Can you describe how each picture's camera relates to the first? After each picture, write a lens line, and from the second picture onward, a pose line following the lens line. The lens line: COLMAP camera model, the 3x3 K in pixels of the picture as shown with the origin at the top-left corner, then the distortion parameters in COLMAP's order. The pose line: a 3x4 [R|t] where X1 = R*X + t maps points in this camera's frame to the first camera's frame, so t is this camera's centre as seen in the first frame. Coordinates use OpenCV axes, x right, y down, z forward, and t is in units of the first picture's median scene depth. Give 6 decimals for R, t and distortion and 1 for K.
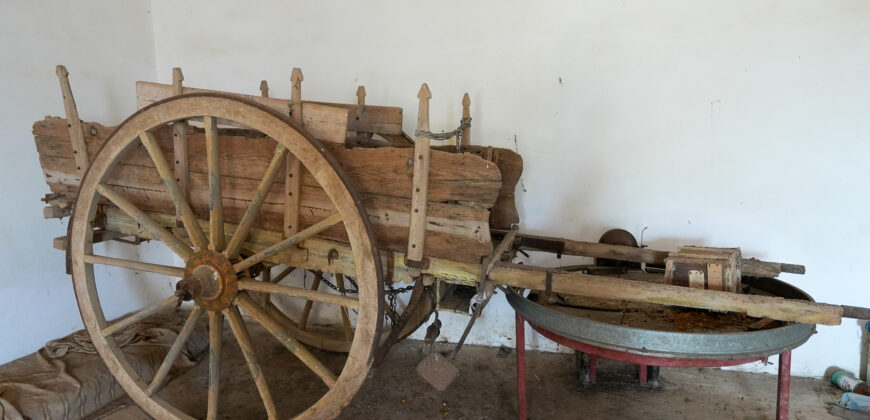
lens RADIAL K [[525.4, 0, 436.5], [0, 525.4, 208.6], [0, 0, 1]] dist [-0.002293, 0.000785]
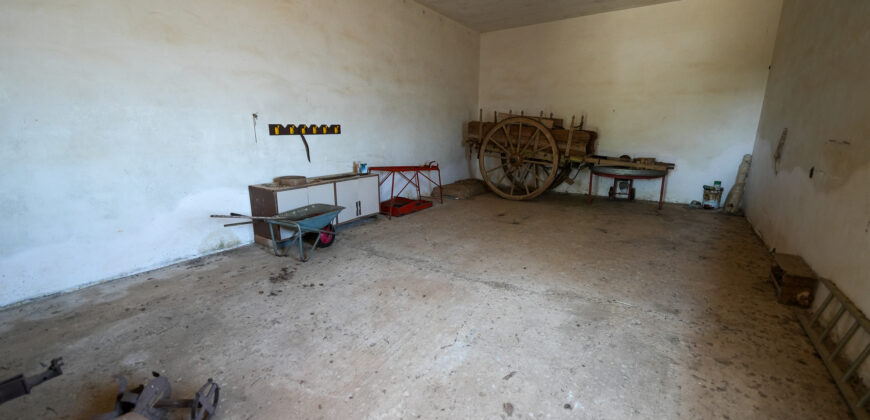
lens RADIAL K [[350.5, 0, 430.2], [0, 350.5, 213.8], [0, 0, 1]] dist [0.000597, 0.000073]
pose [[0.948723, 0.092129, -0.302385, -0.188528], [-0.057577, 0.990948, 0.121269, 0.279876], [0.310820, -0.097640, 0.945440, -2.117765]]
